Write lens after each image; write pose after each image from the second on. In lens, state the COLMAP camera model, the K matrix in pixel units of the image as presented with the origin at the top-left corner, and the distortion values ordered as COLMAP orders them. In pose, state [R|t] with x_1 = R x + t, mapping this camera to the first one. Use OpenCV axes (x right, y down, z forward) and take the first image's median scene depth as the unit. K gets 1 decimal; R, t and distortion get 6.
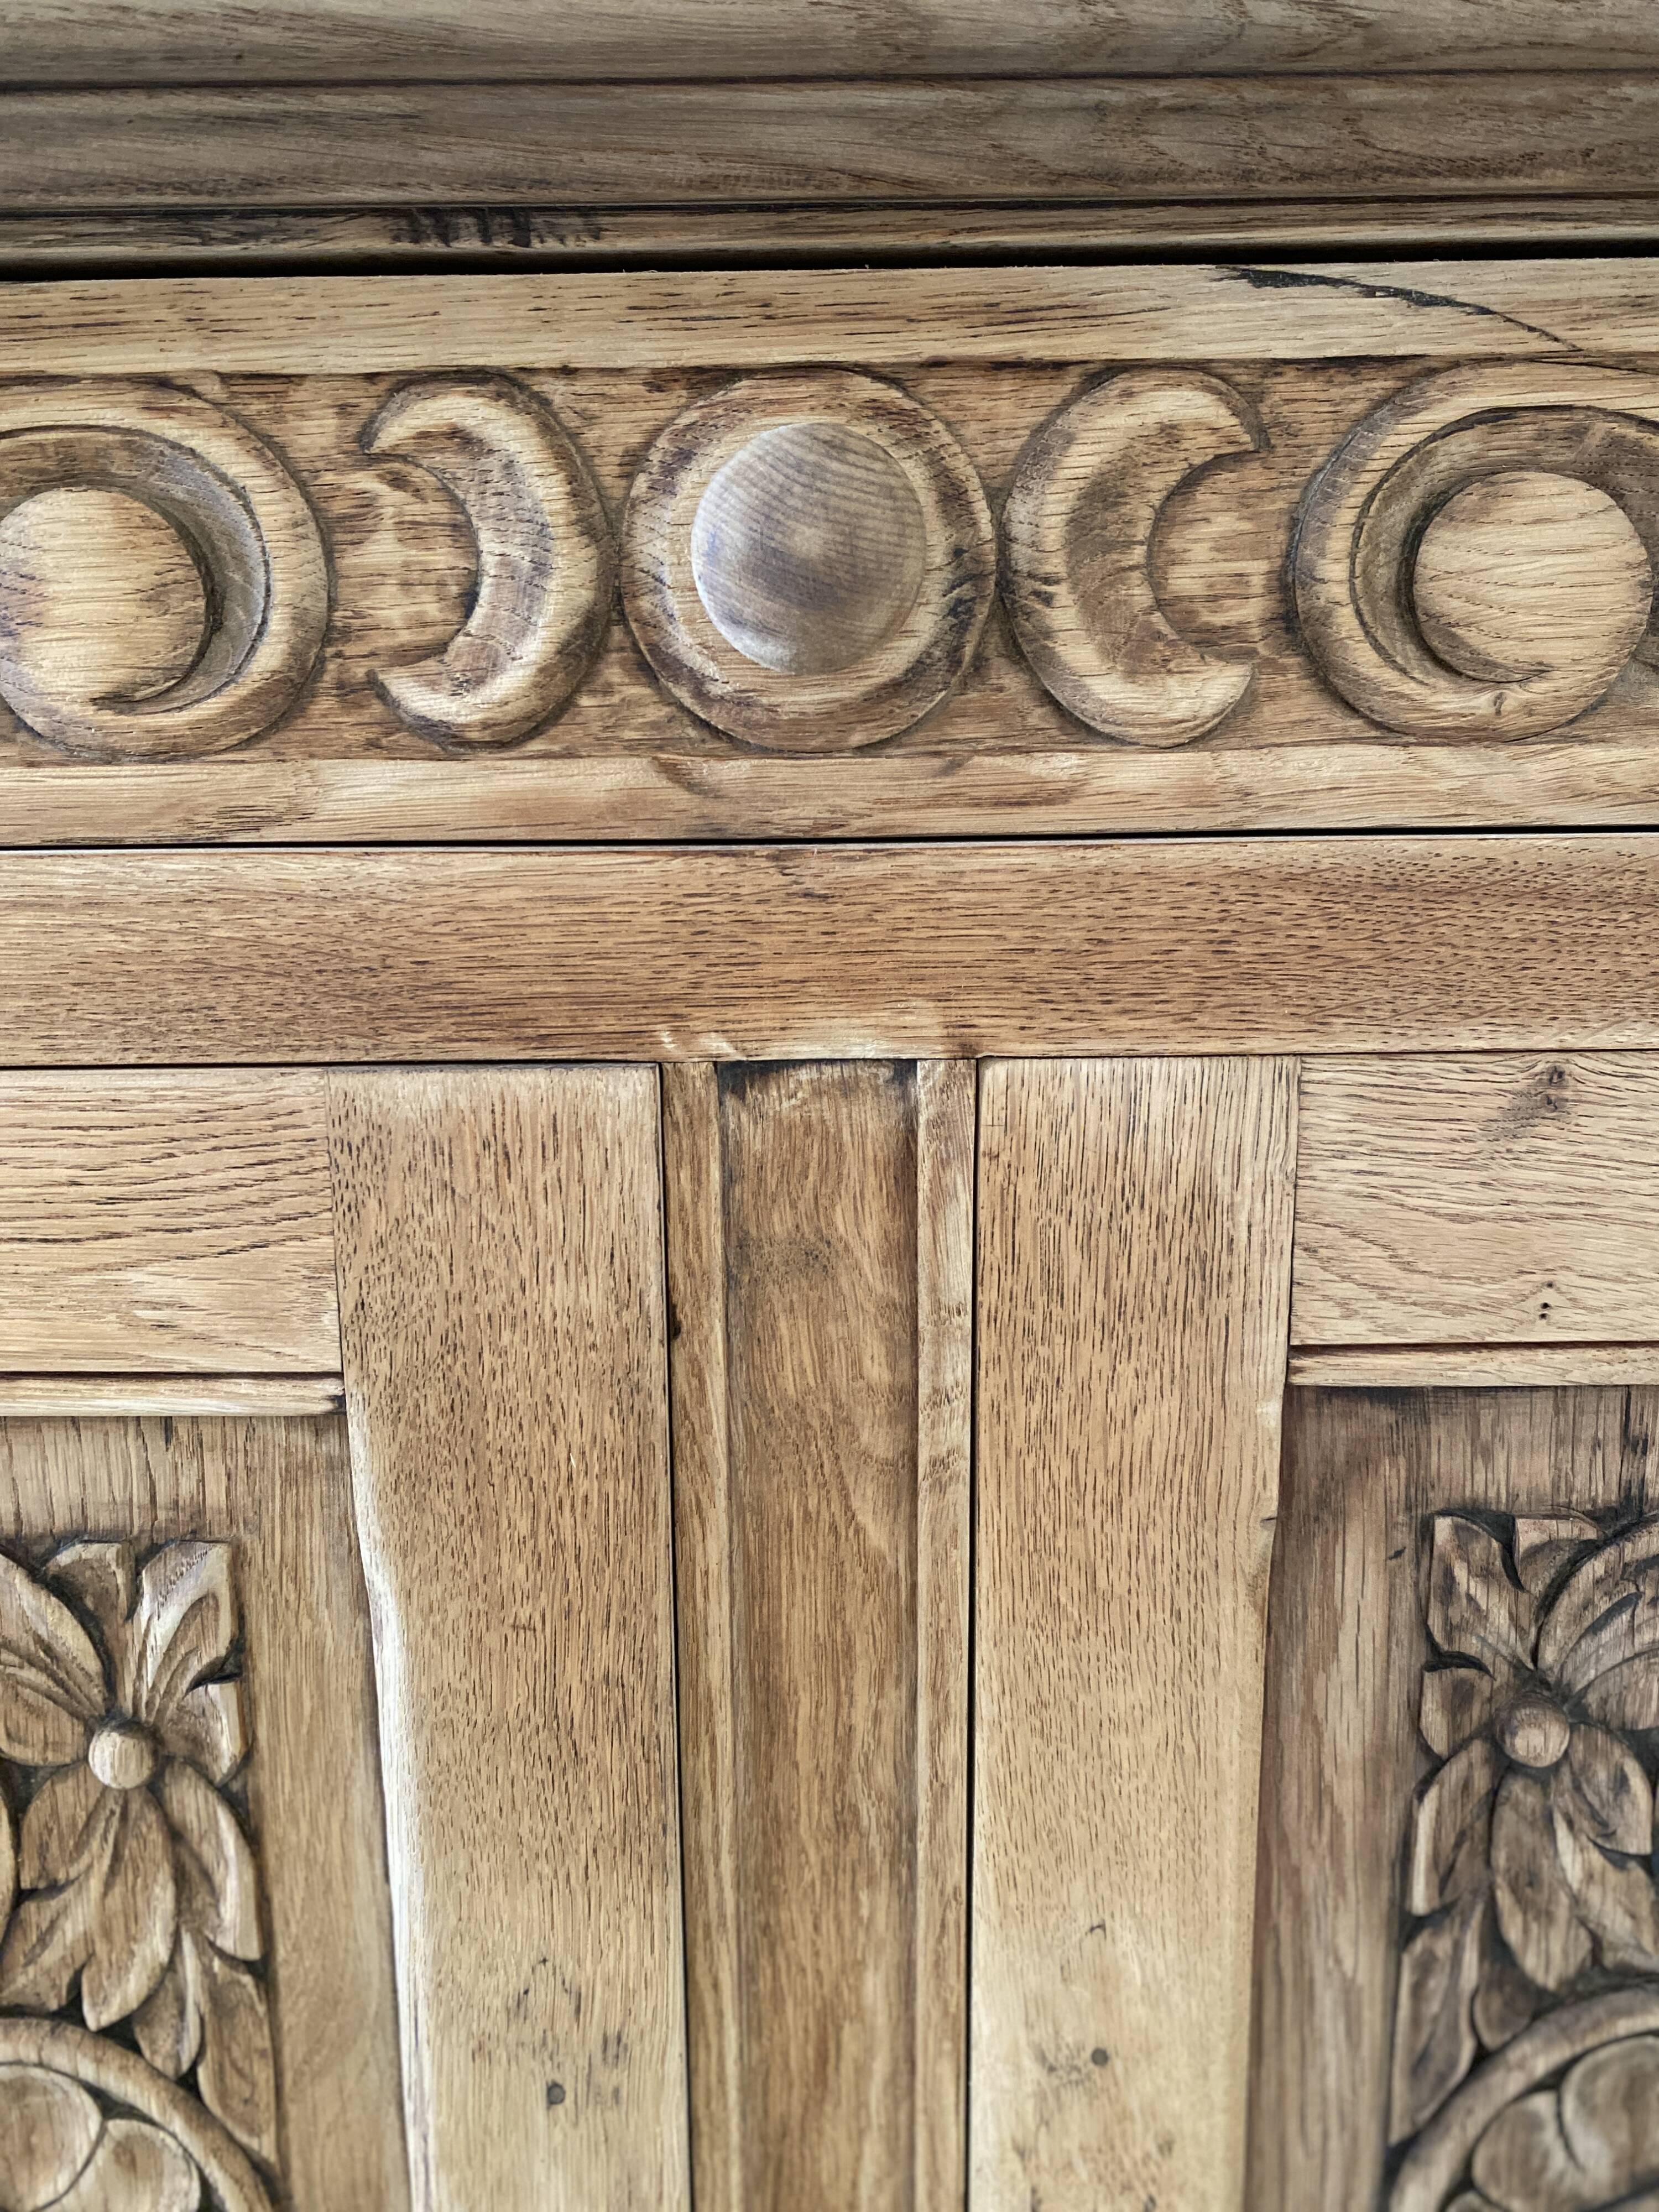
lens RADIAL K [[1729.9, 0, 816.0], [0, 1729.9, 1074.3], [0, 0, 1]] dist [0.015343, -0.024320]
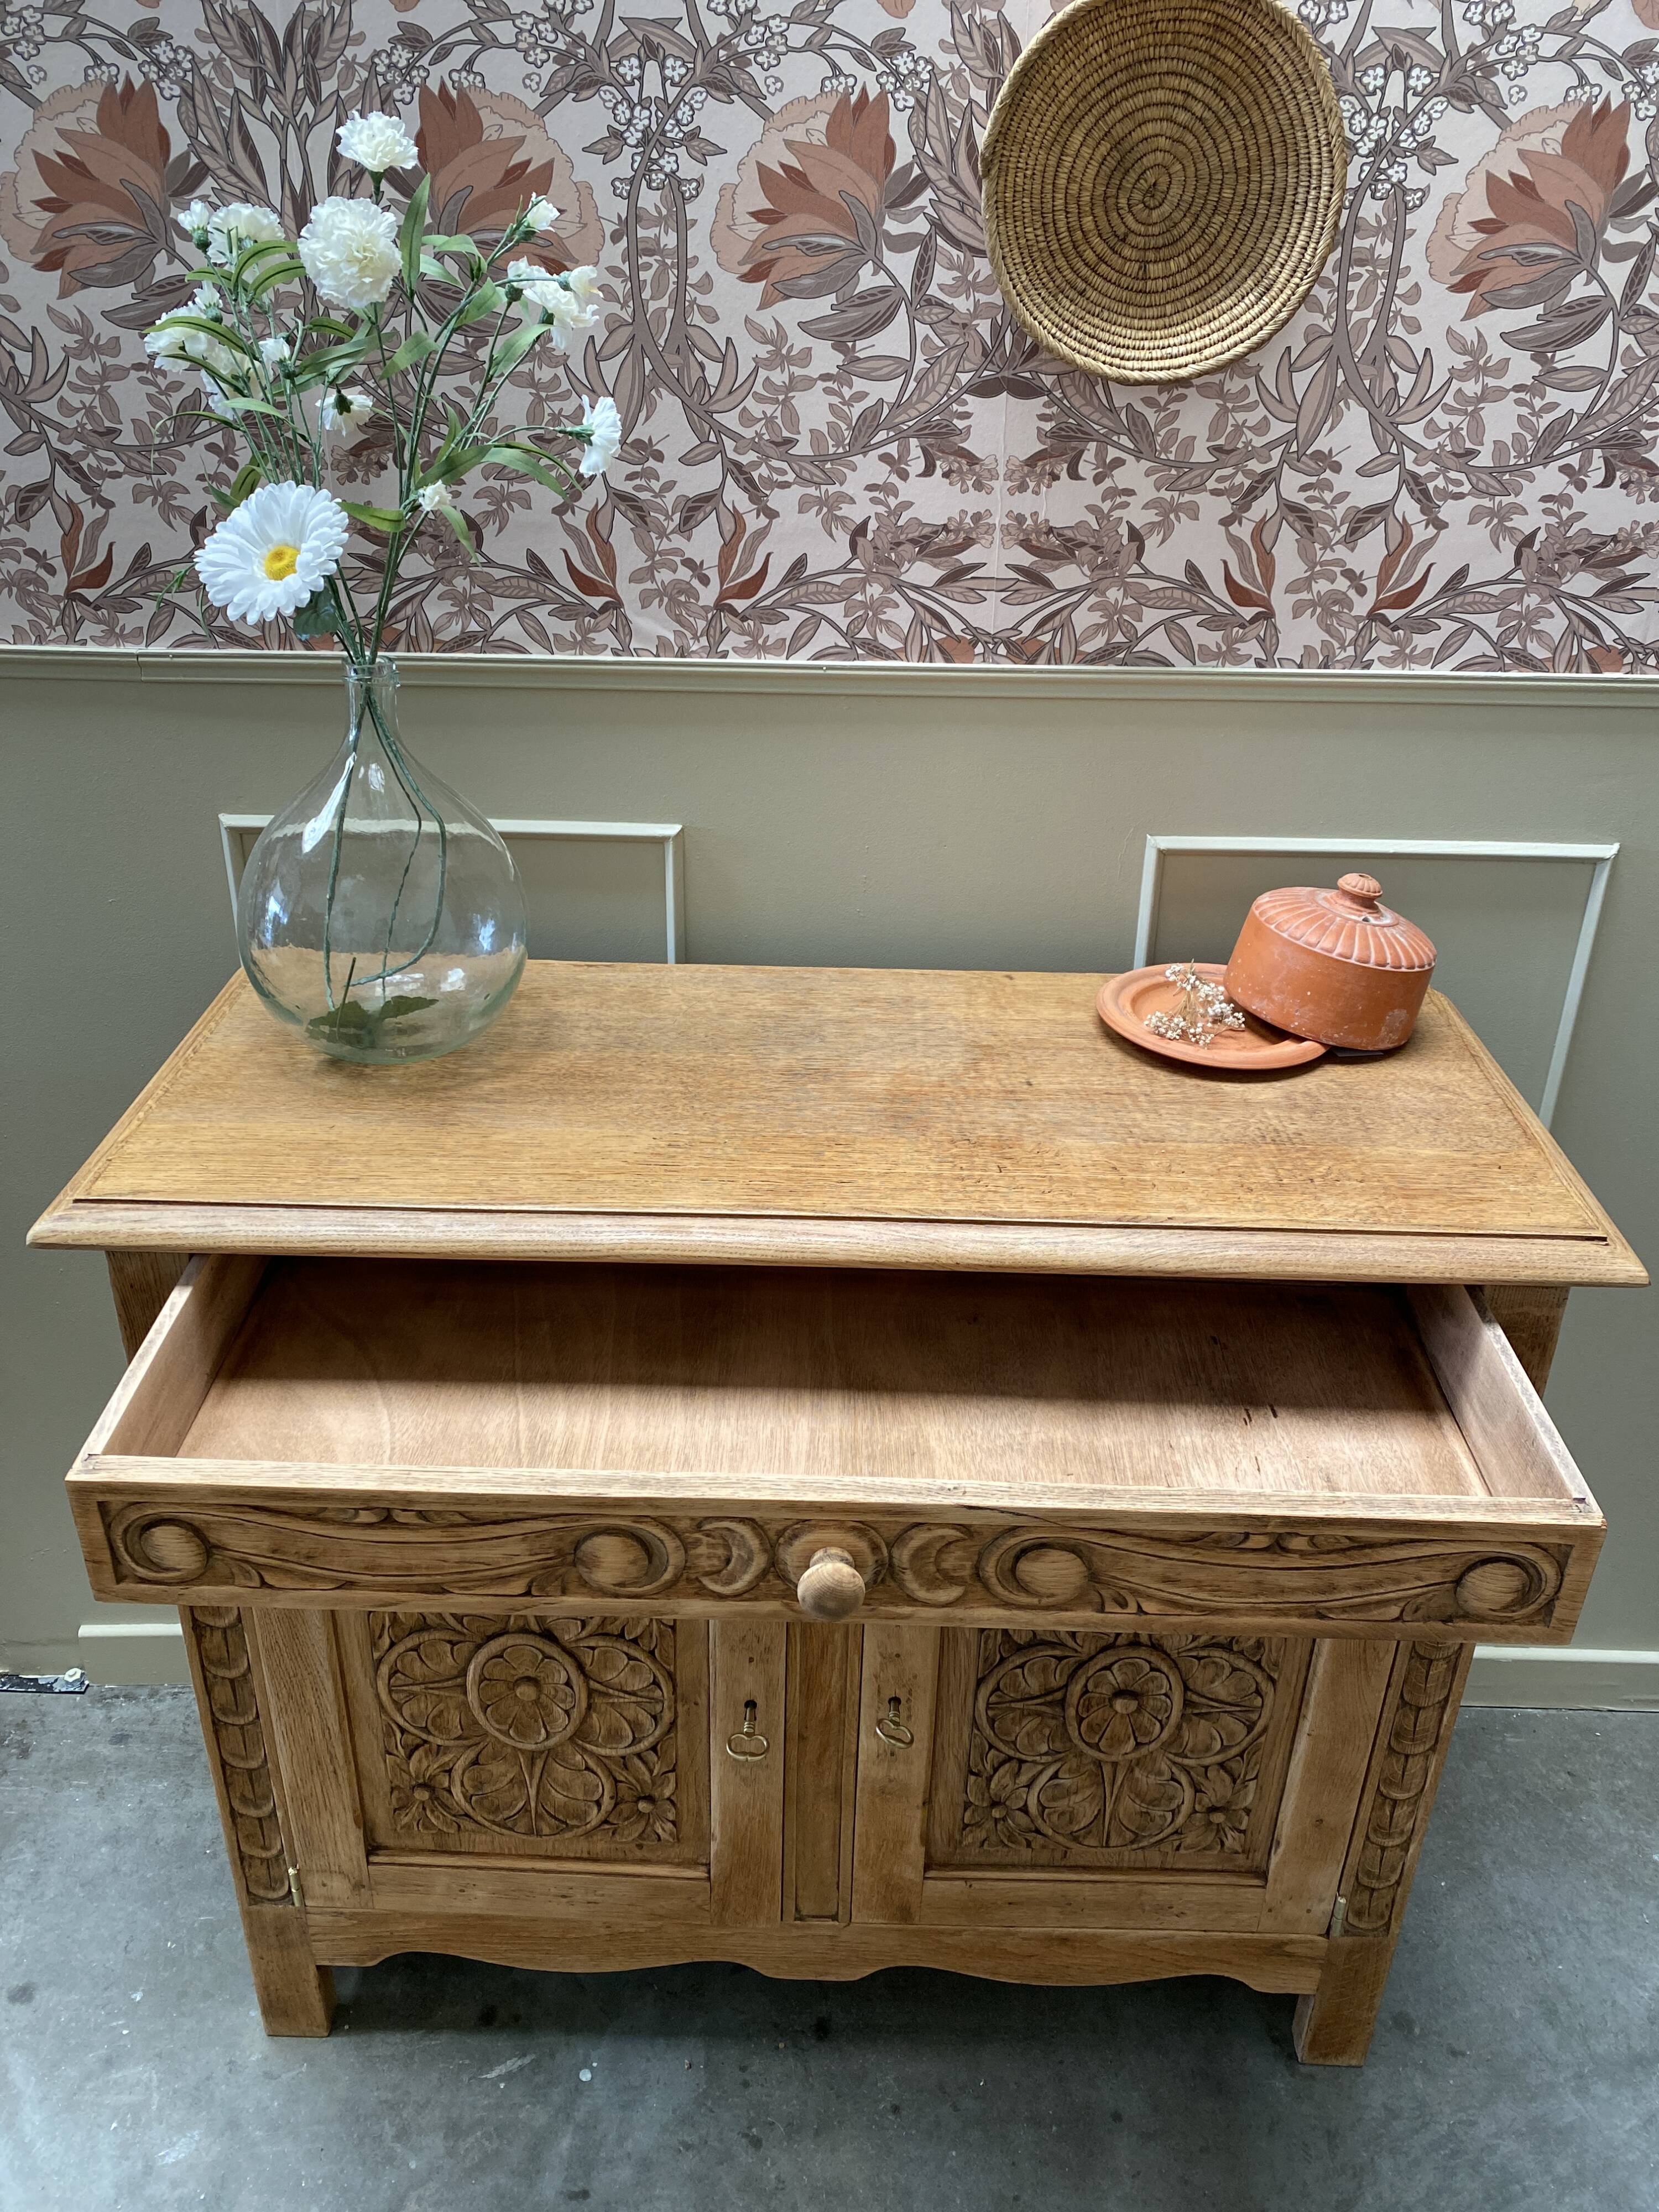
lens RADIAL K [[1729.9, 0, 812.8], [0, 1729.9, 1094.1], [0, 0, 1]] dist [0.015343, -0.024320]
pose [[0.999358, 0.035839, 0.000378, -0.071686], [-0.034510, 0.959346, 0.280115, -1.852495], [0.009676, -0.279948, 0.959966, -2.547919]]
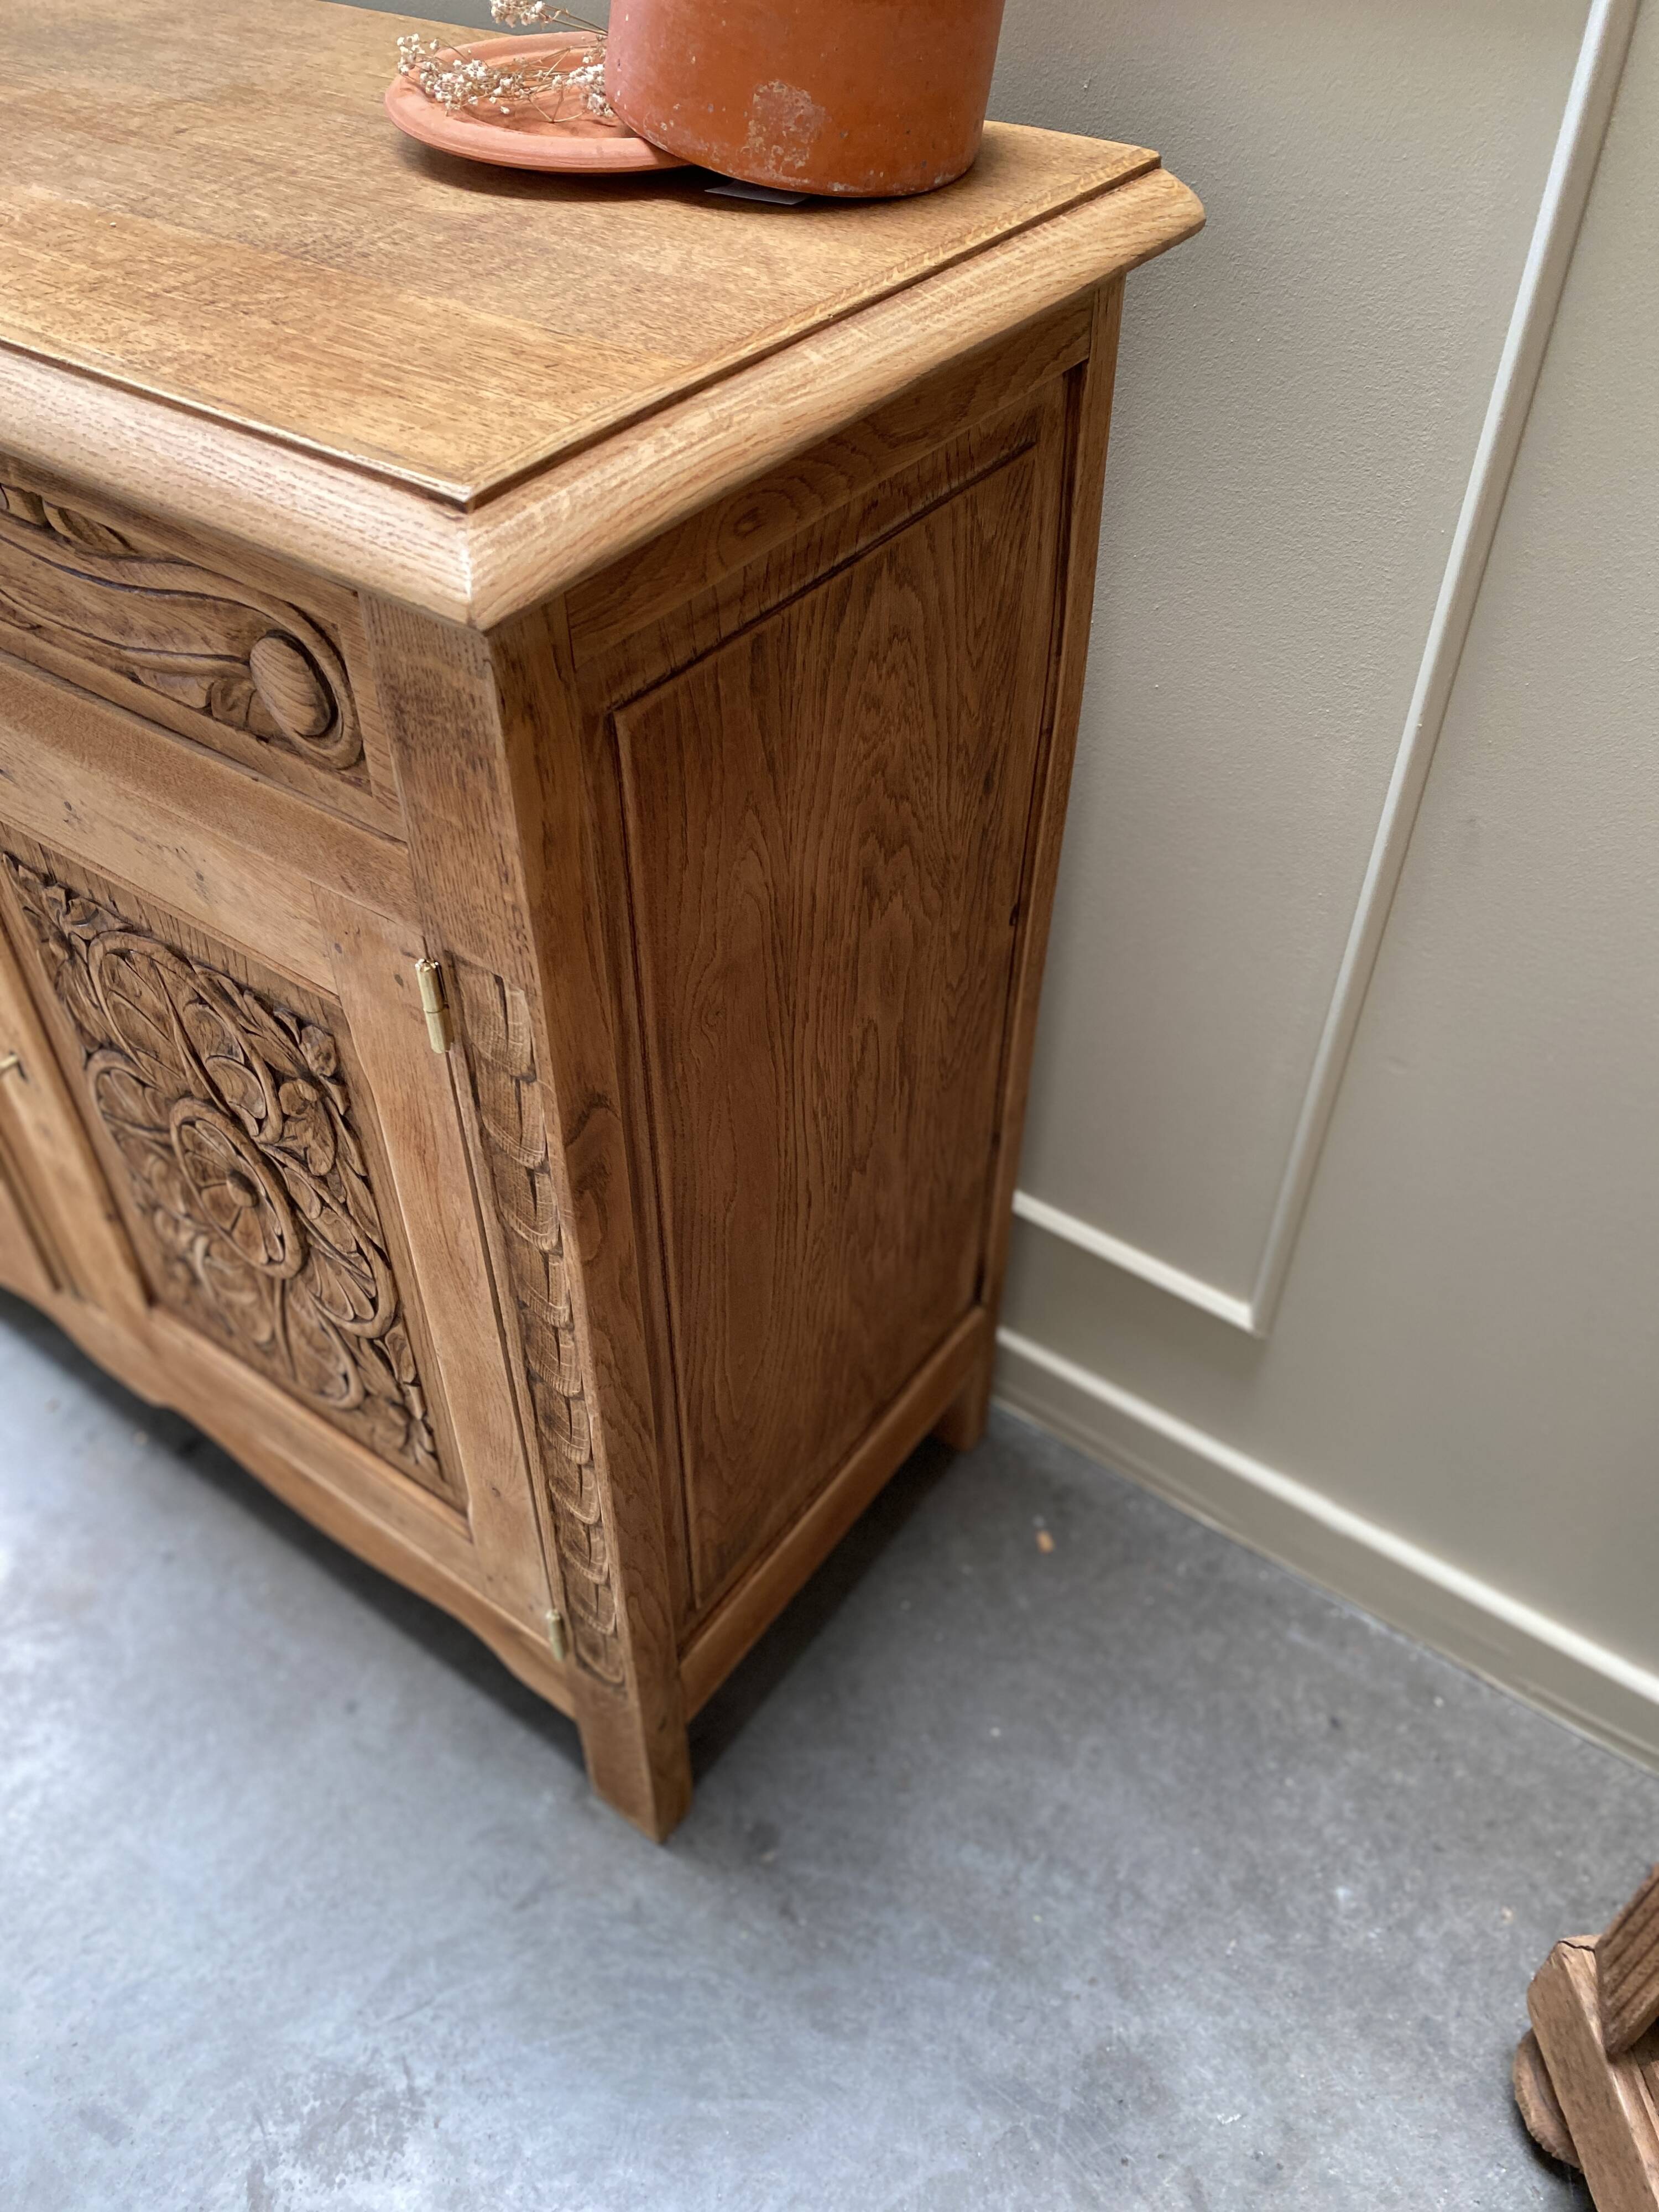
lens RADIAL K [[1729.9, 0, 791.2], [0, 1729.9, 1118.4], [0, 0, 1]] dist [0.015343, -0.024320]
pose [[0.801325, 0.415981, -0.429928, 2.712437], [-0.119510, 0.815495, 0.566291, -1.069868], [0.586171, -0.402402, 0.703190, -0.268173]]
